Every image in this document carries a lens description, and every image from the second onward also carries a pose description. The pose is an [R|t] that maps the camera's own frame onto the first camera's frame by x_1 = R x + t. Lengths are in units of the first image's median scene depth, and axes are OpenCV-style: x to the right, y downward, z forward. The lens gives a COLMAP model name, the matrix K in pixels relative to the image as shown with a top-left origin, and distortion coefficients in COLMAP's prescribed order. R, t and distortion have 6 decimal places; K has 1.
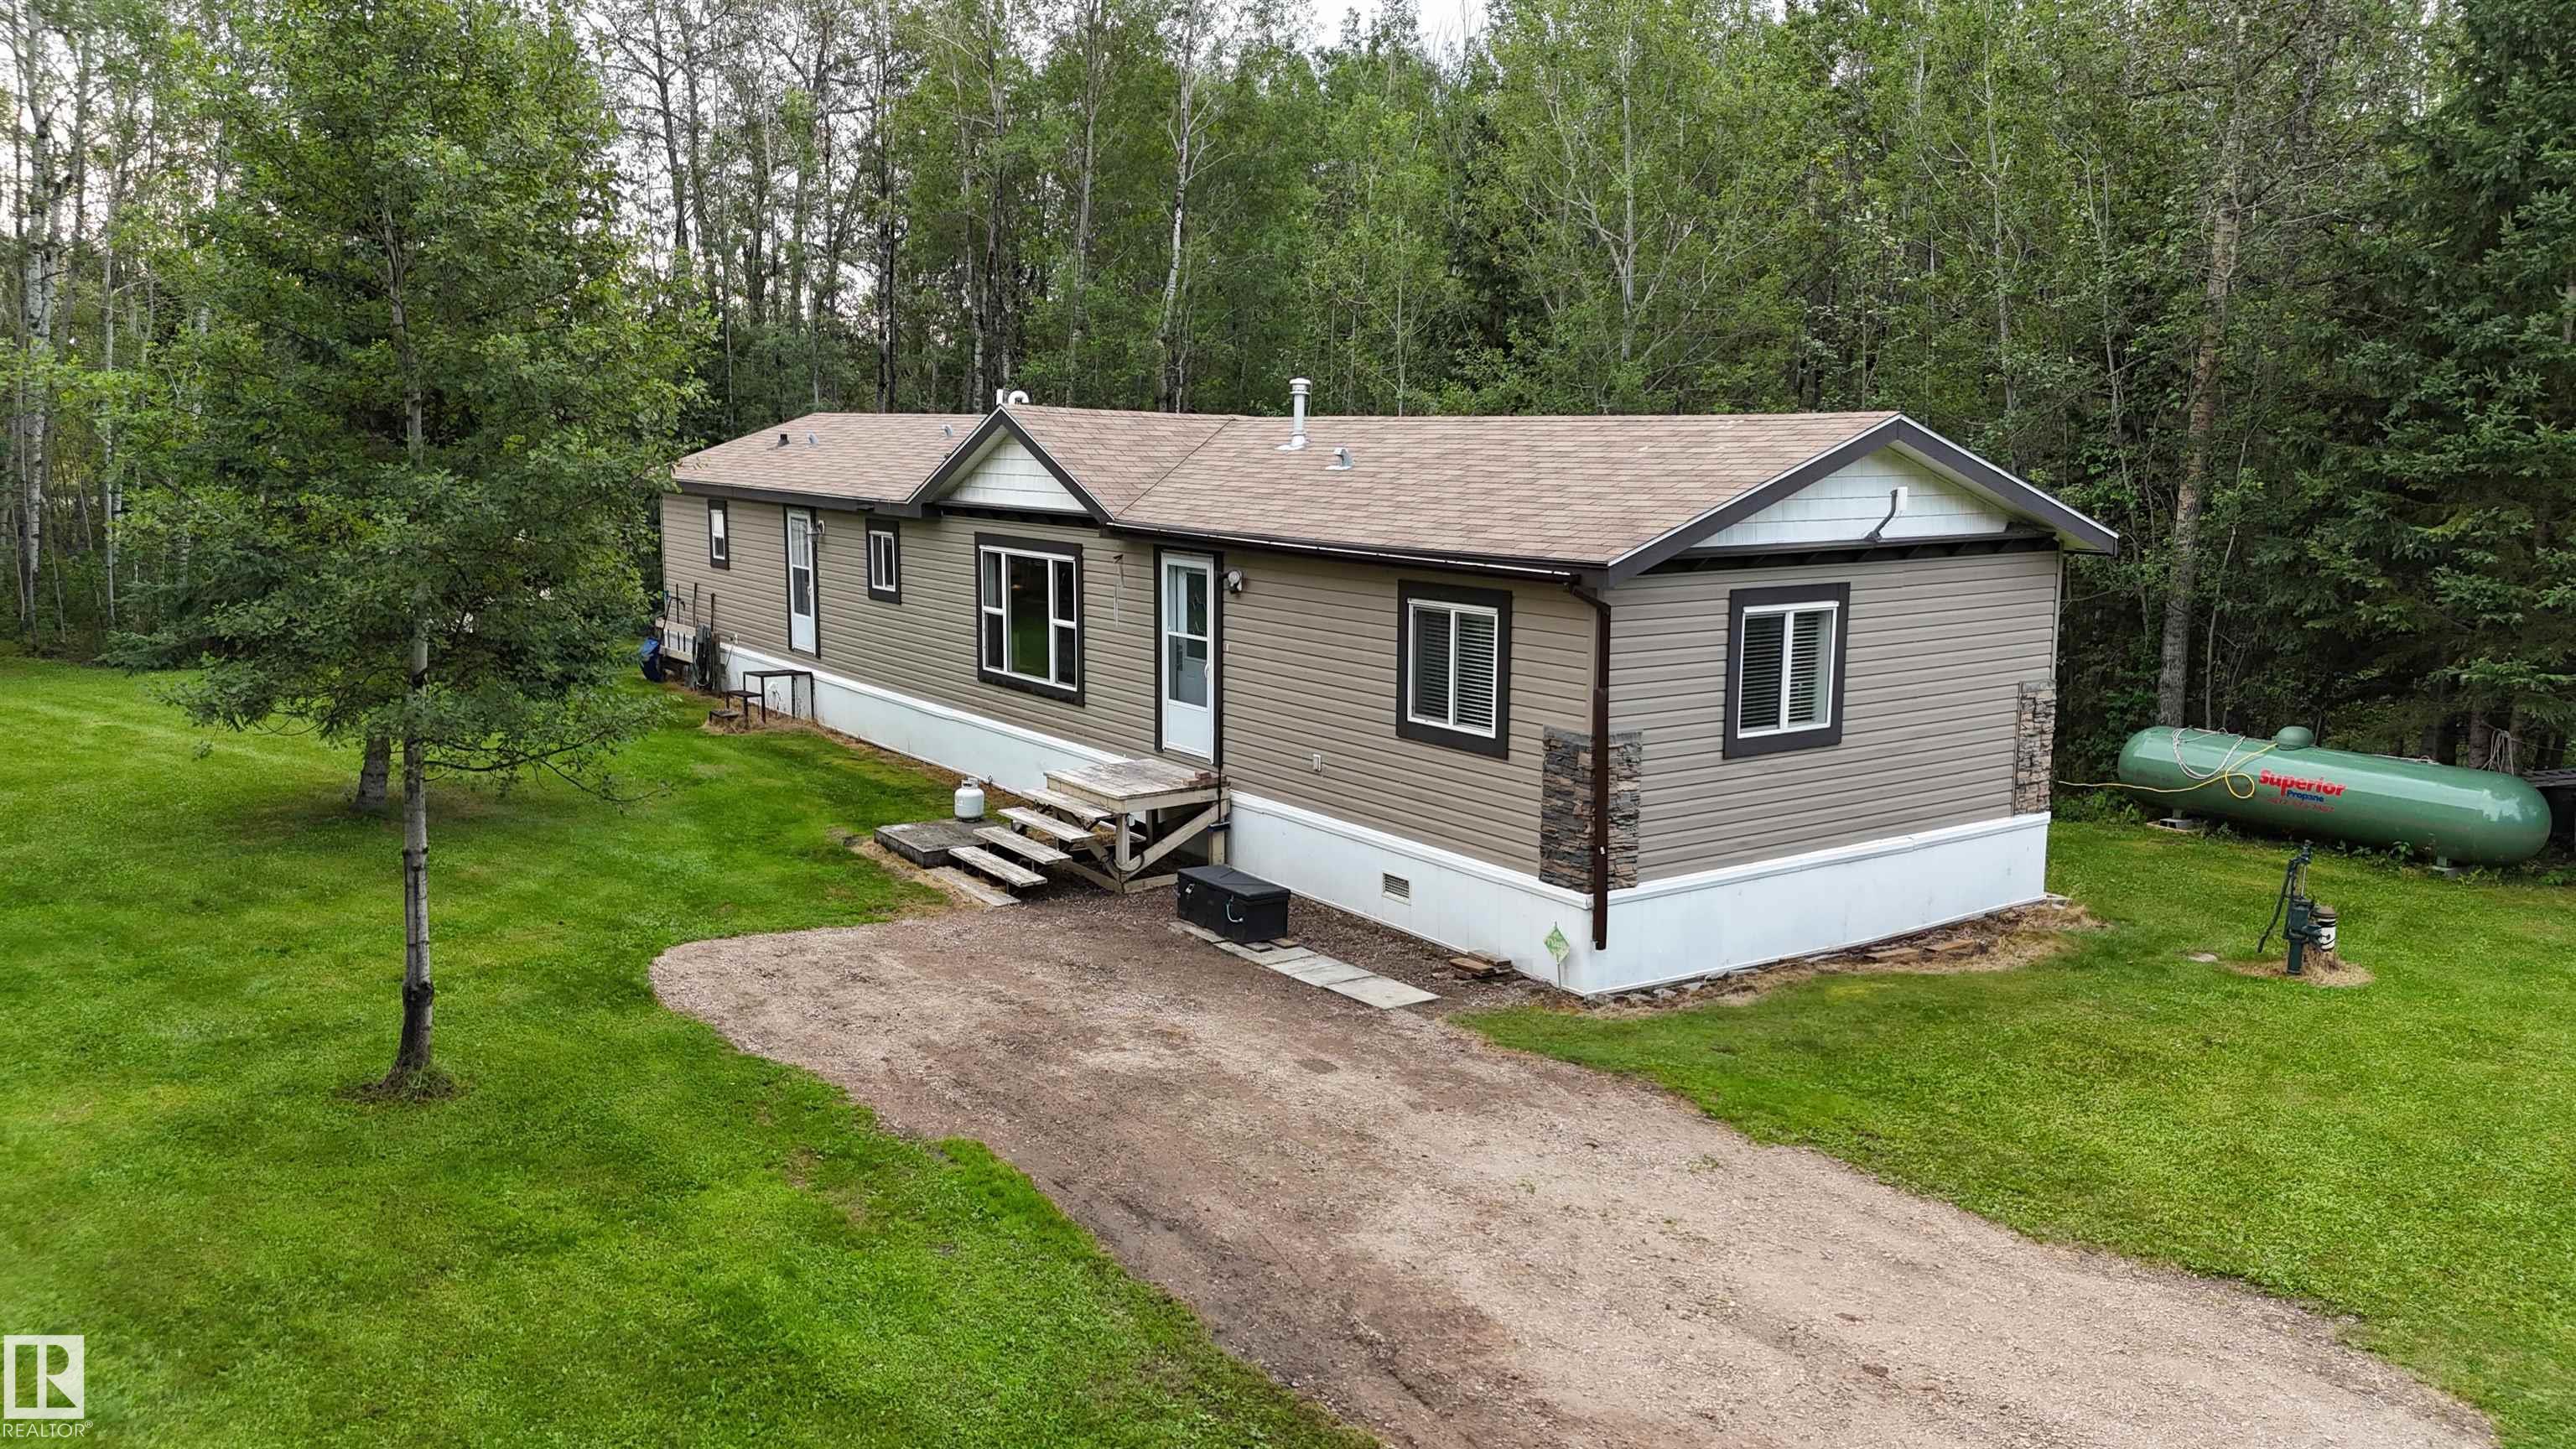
lens RADIAL K [[1897.9, 0, 1288.0], [0, 1897.9, 724.5], [0, 0, 1]] dist [0.110275, -0.107383]
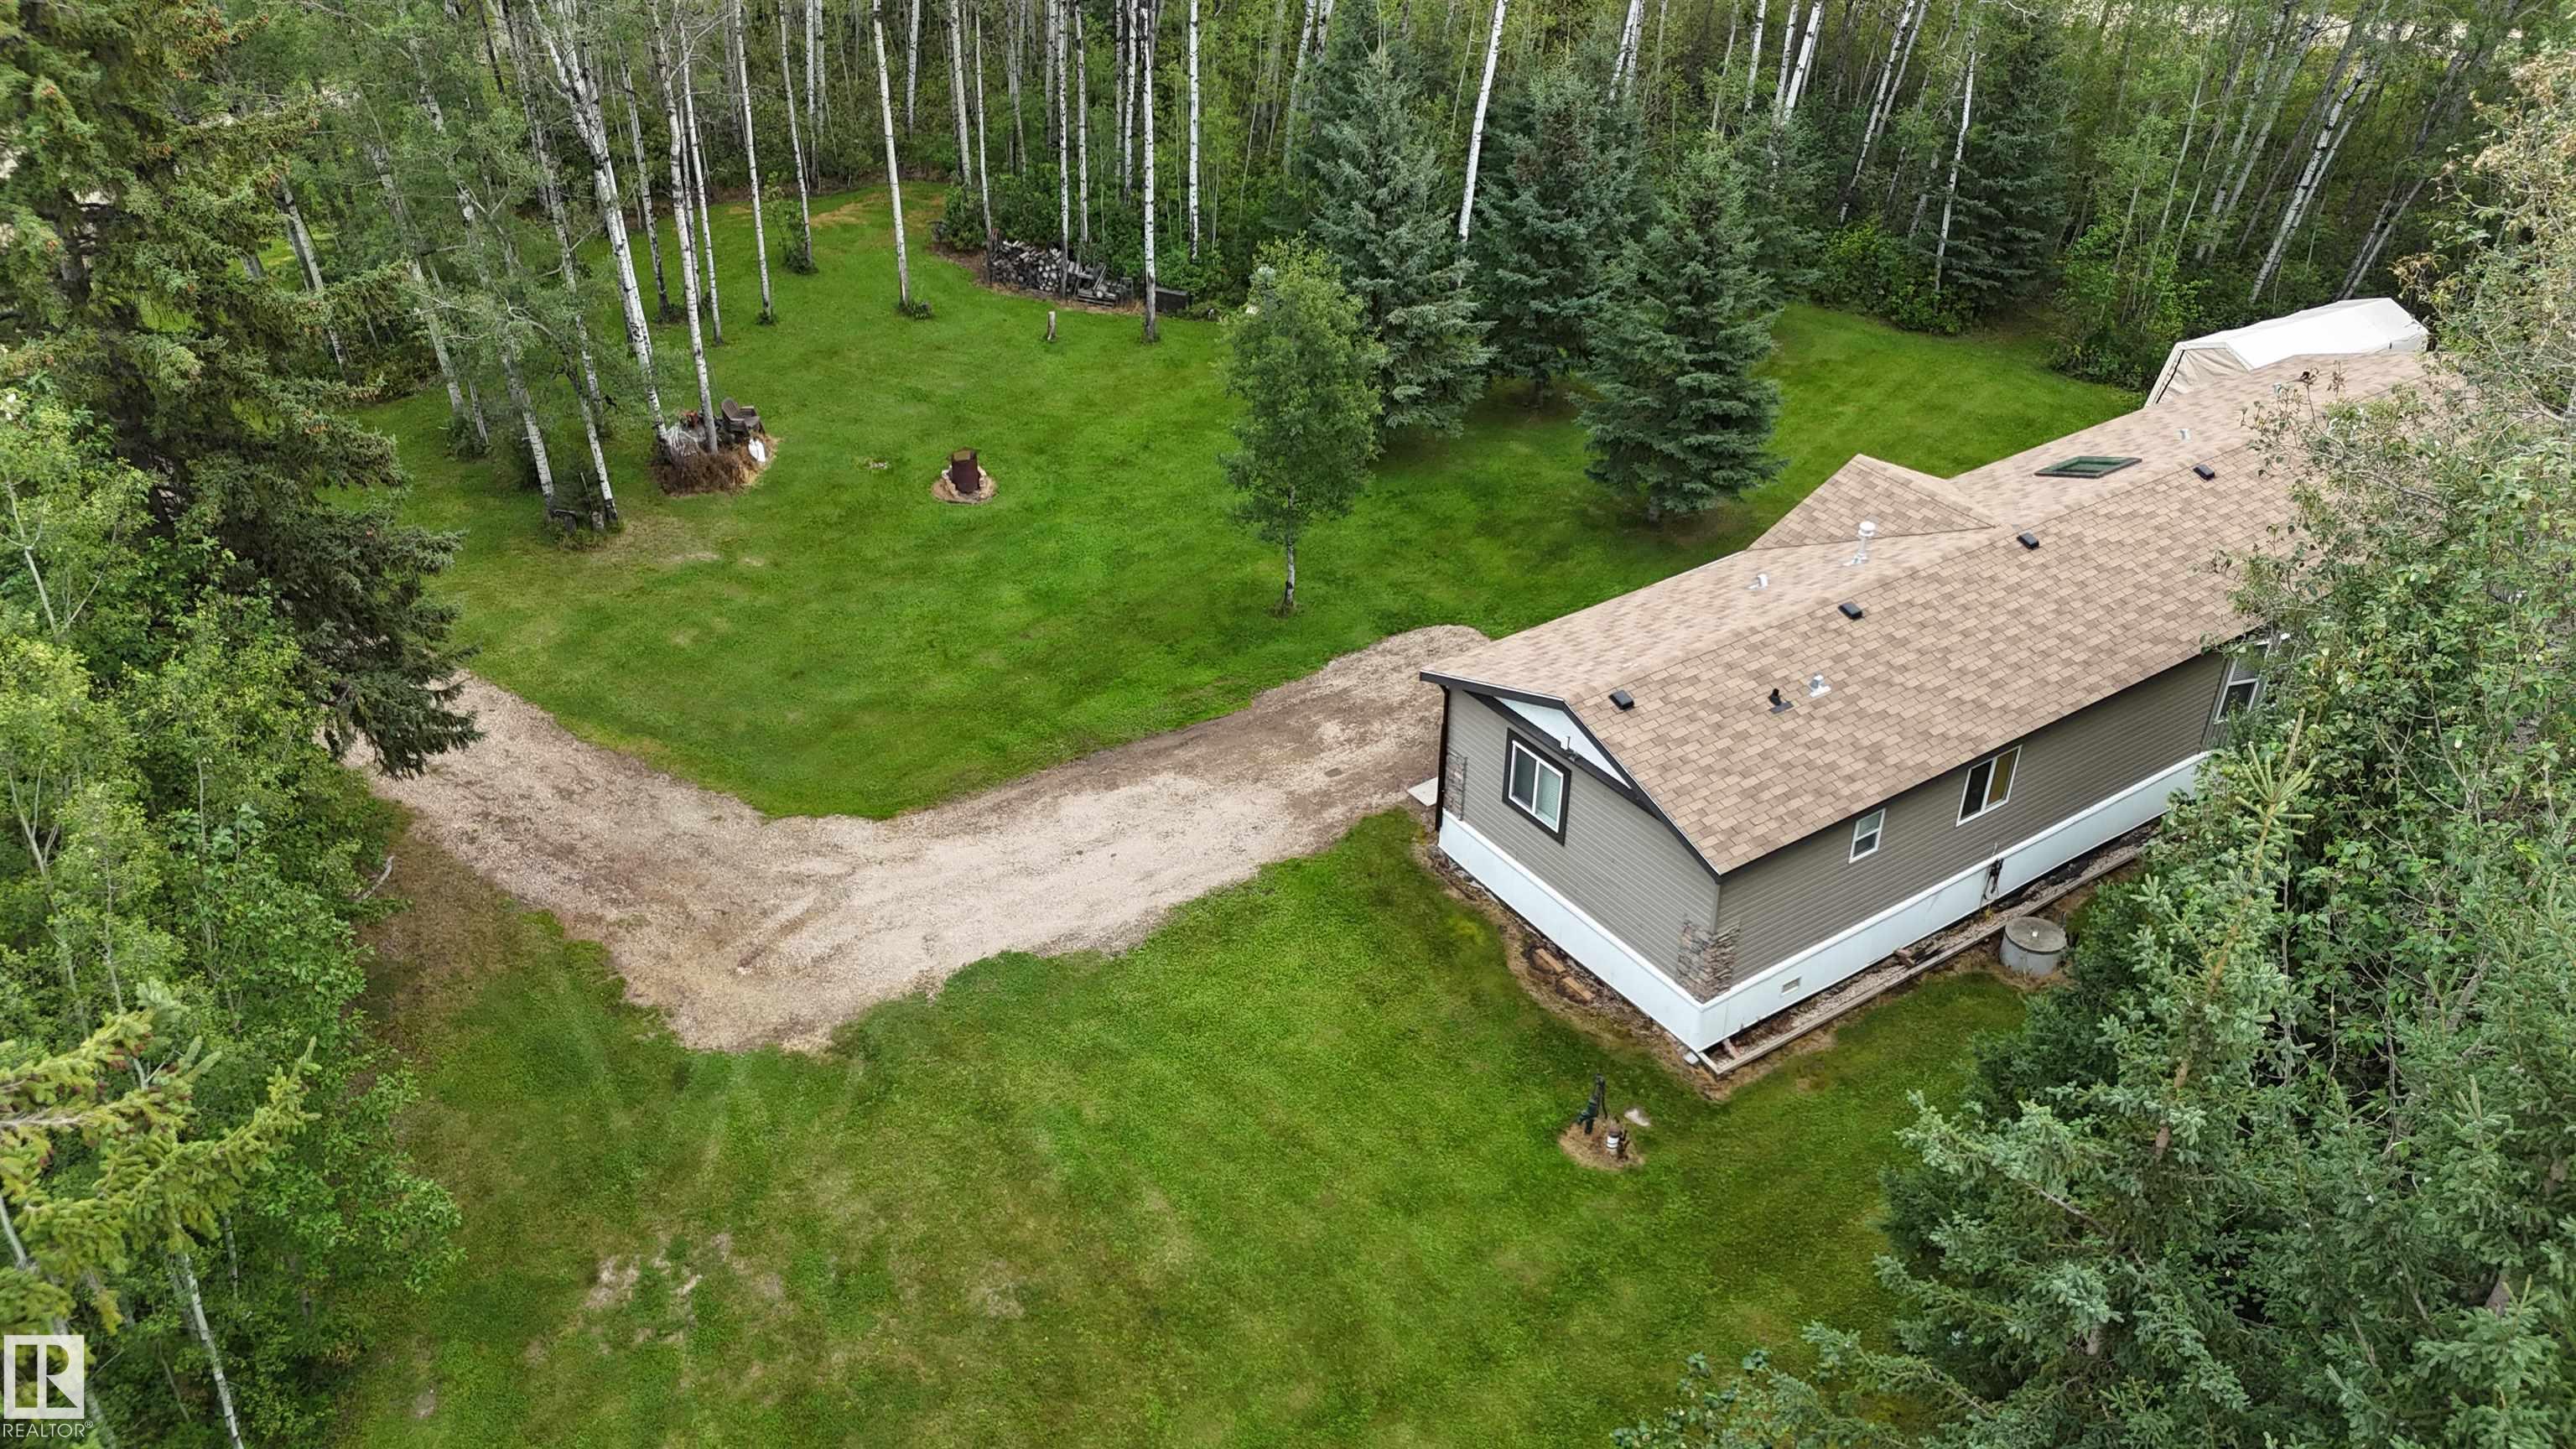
lens RADIAL K [[1897.9, 0, 1288.0], [0, 1897.9, 724.5], [0, 0, 1]] dist [0.110275, -0.107383]
pose [[-0.005083, 0.526842, -0.849948, 1.741858], [-0.170998, 0.836982, 0.519828, -0.966263], [0.985258, 0.147982, 0.085835, 0.571224]]
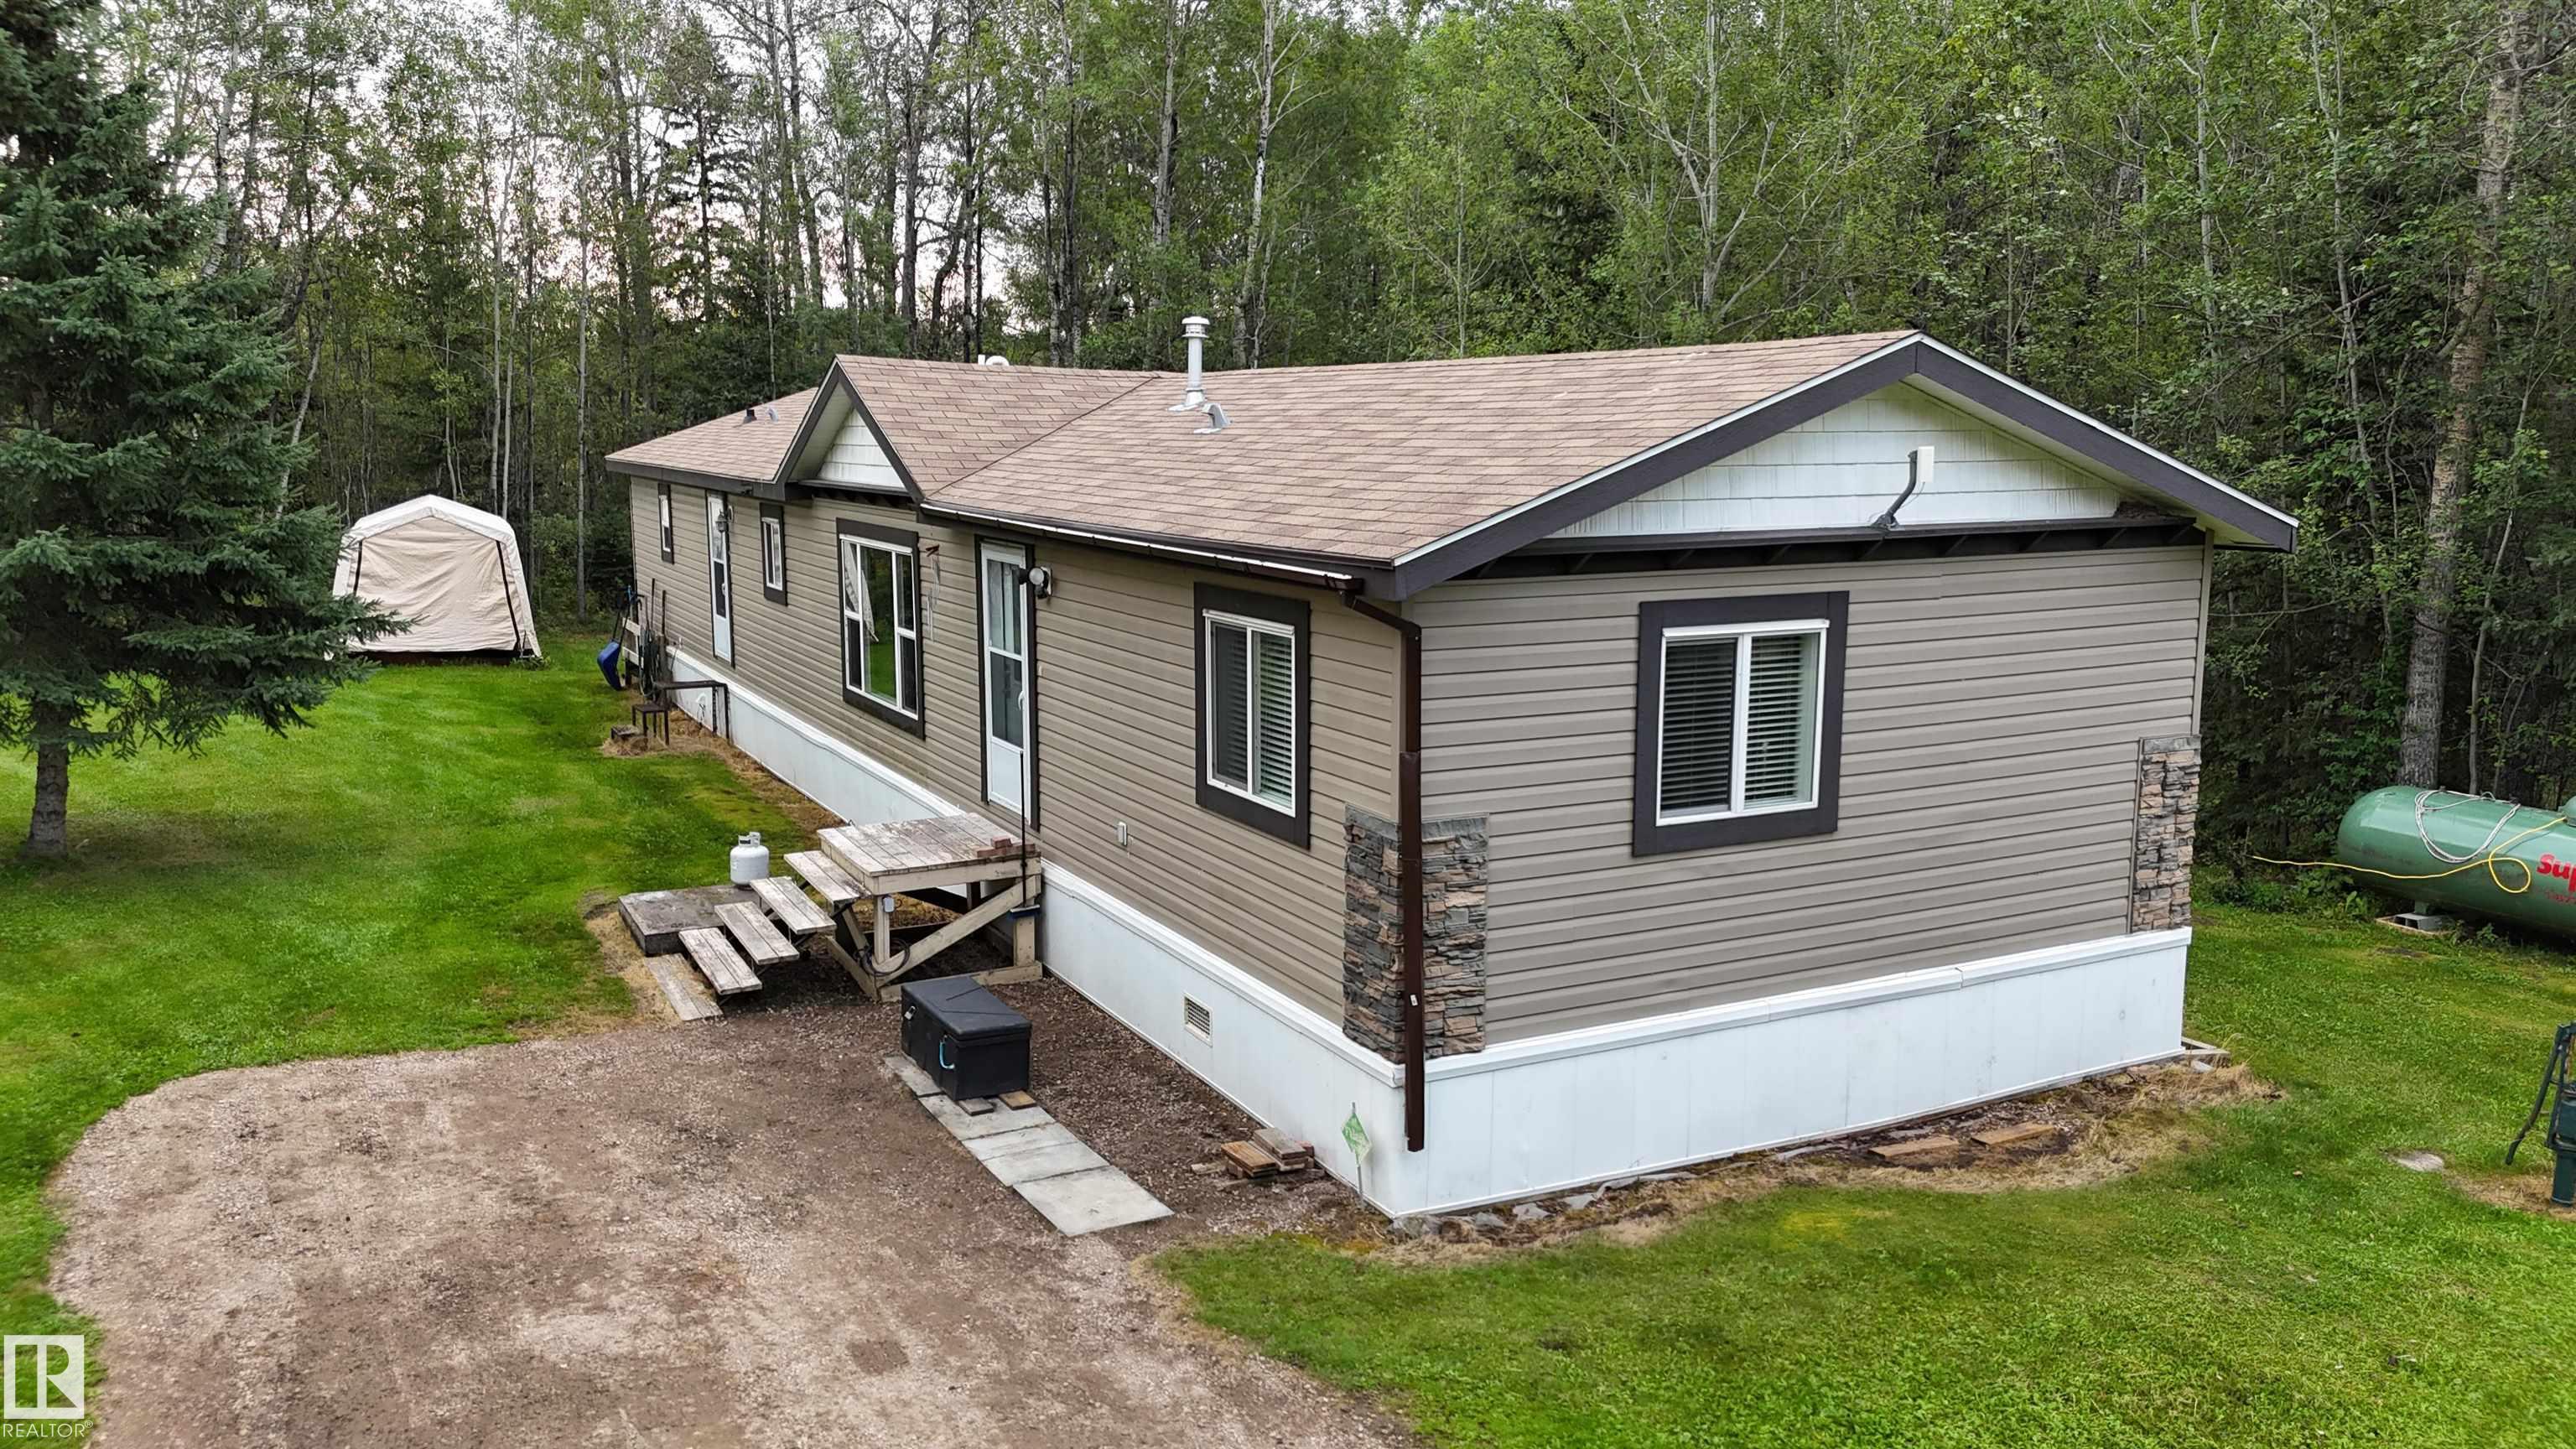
lens RADIAL K [[1897.9, 0, 1288.0], [0, 1897.9, 724.5], [0, 0, 1]] dist [0.110275, -0.107383]
pose [[0.991905, 0.015273, -0.126058, 0.182034], [-0.014997, 0.999883, 0.003142, -0.026655], [0.126091, -0.001227, 0.992018, 0.311243]]
